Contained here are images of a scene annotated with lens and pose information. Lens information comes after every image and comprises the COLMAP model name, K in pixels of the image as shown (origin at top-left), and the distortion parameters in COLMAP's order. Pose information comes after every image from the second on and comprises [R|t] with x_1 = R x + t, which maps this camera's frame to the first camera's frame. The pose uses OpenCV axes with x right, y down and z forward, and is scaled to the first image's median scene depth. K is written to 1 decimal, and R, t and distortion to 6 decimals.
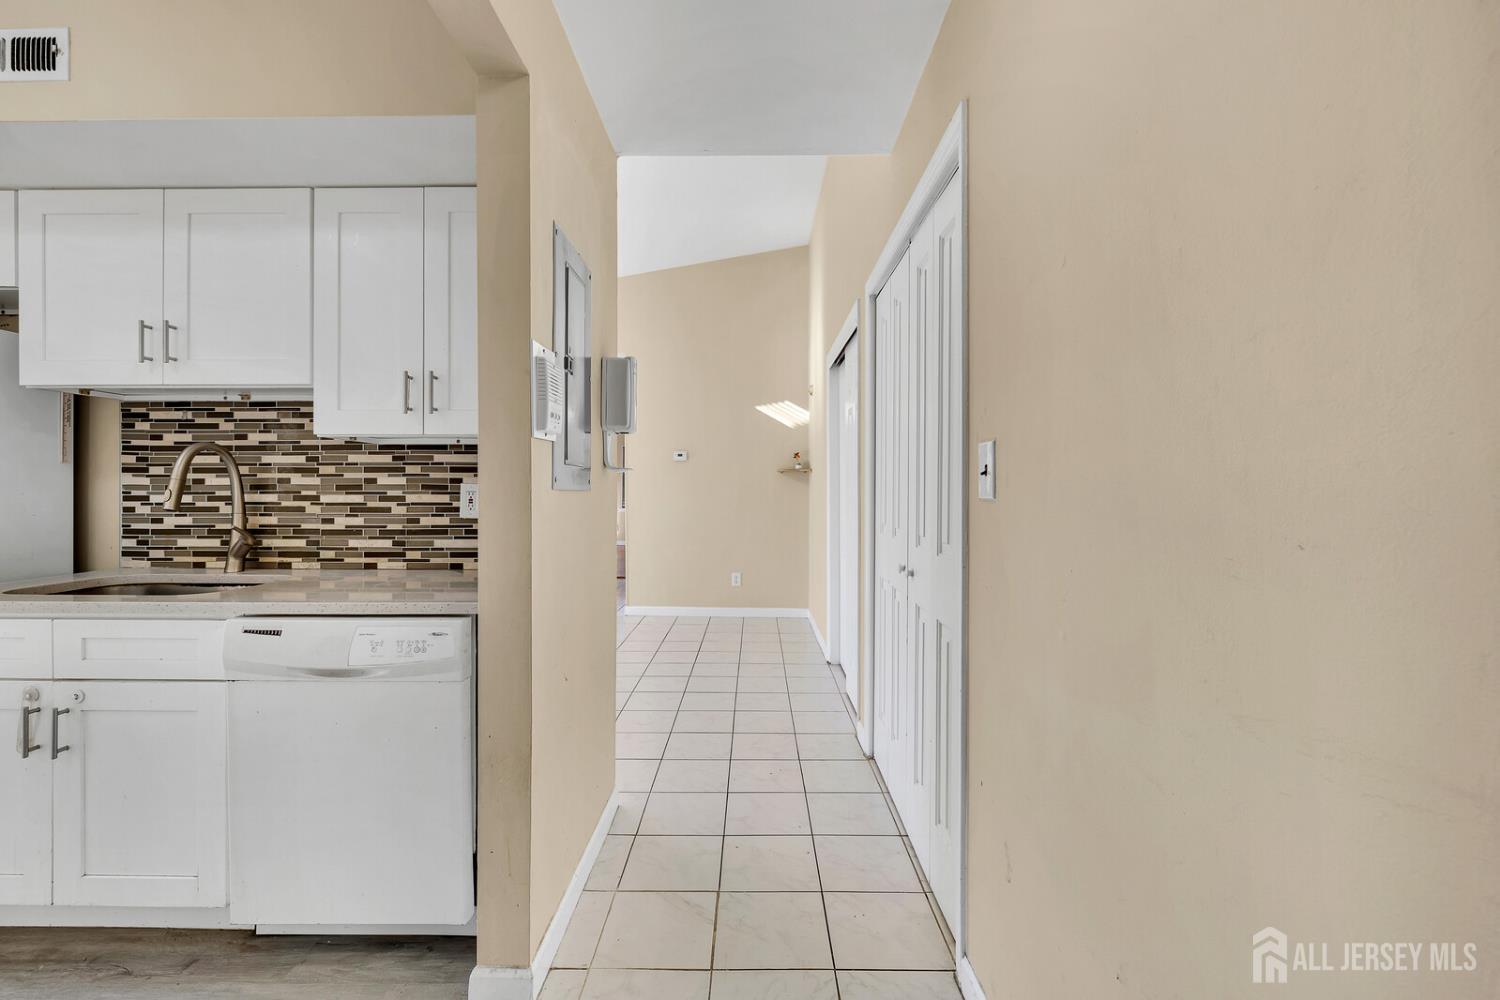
lens RADIAL K [[633.7, 0, 752.1], [0, 633.7, 489.9], [0, 0, 1]] dist [-0.002892, 0.000527]
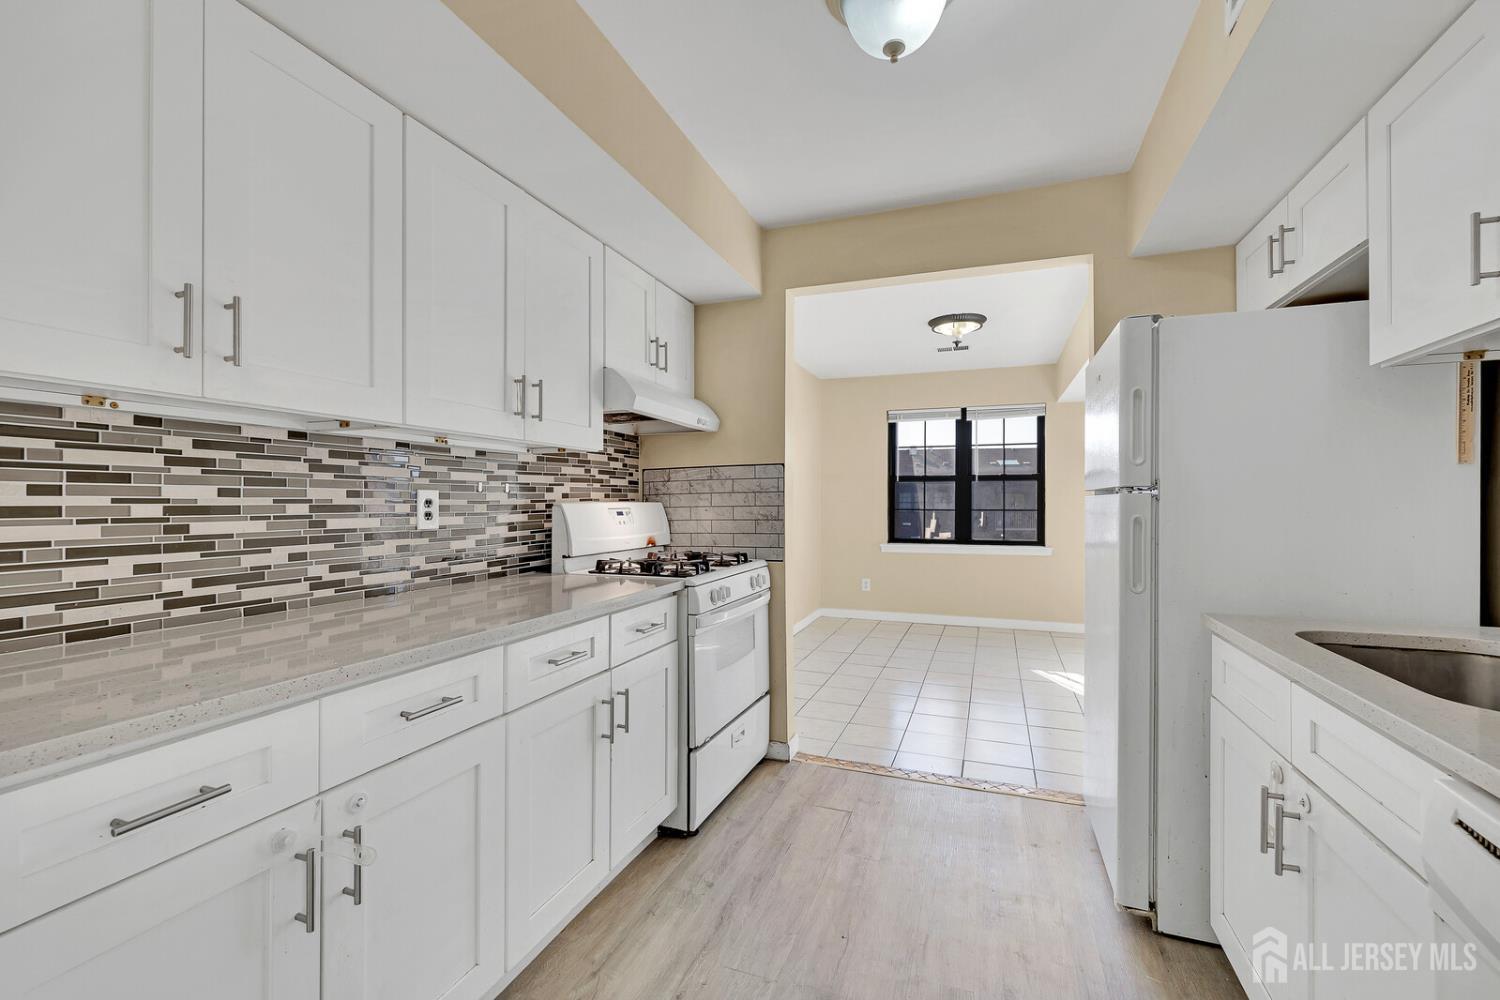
lens RADIAL K [[633.7, 0, 747.8], [0, 633.7, 503.7], [0, 0, 1]] dist [-0.002892, 0.000527]
pose [[-0.352690, 0.000064, -0.935740, -0.153294], [-0.001521, 0.999999, 0.000642, 0.001444], [0.935739, 0.001650, -0.352690, 0.489789]]
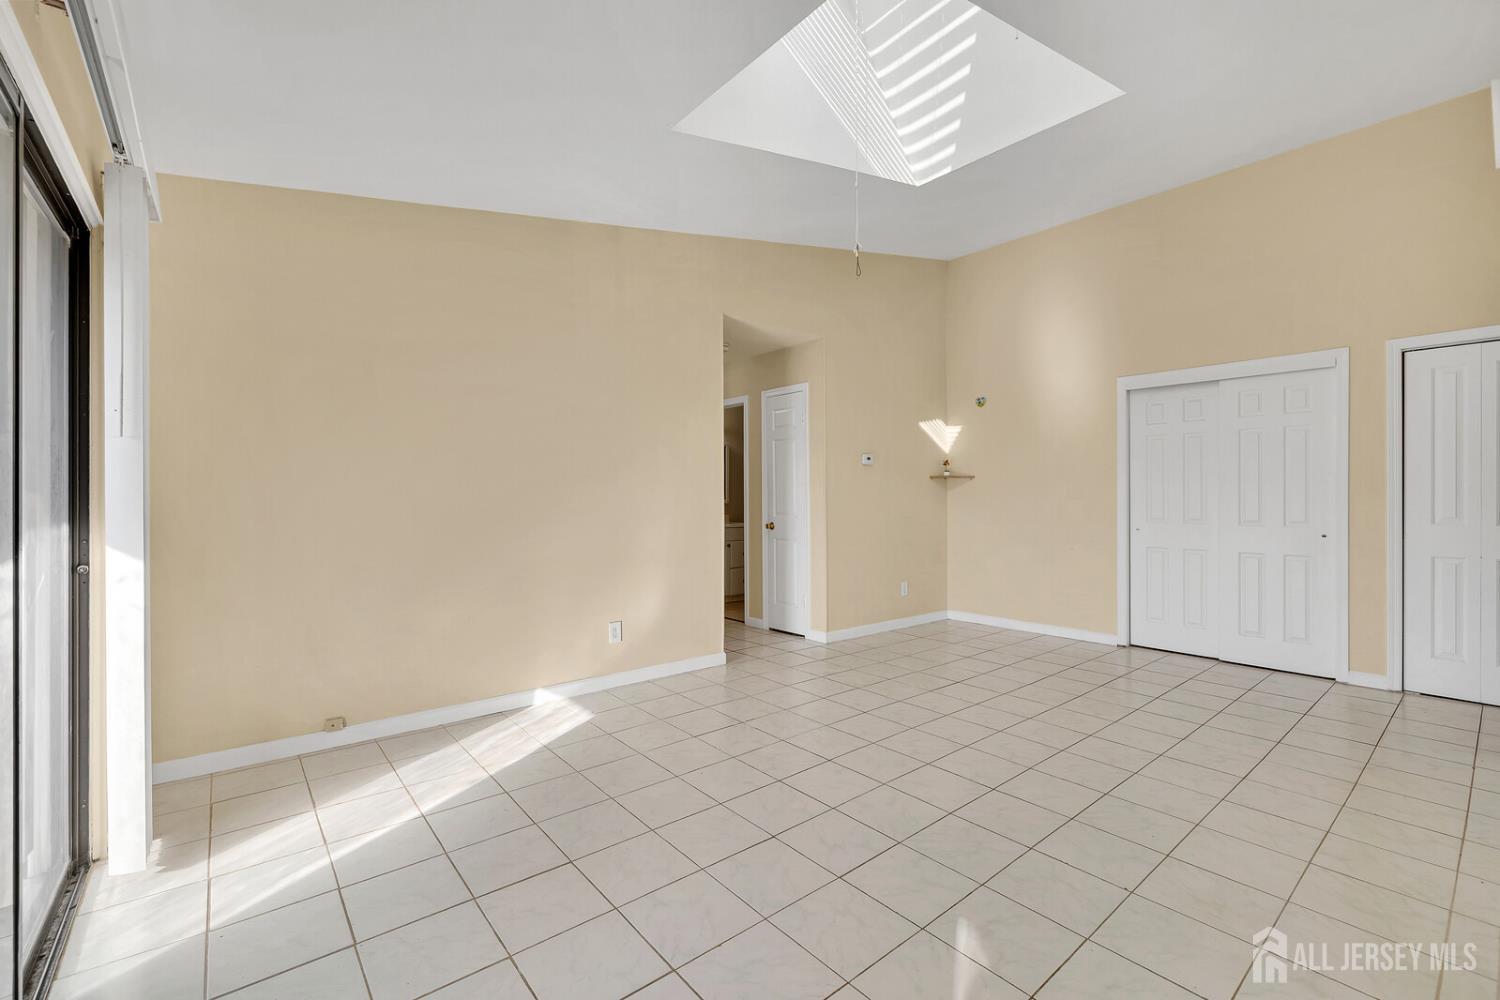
lens RADIAL K [[633.7, 0, 747.4], [0, 633.7, 500.6], [0, 0, 1]] dist [-0.002892, 0.000527]
pose [[0.765146, -0.007961, 0.643808, -2.198540], [0.004270, 0.999964, 0.007290, -0.004334], [-0.643843, -0.002829, 0.765152, 1.083408]]
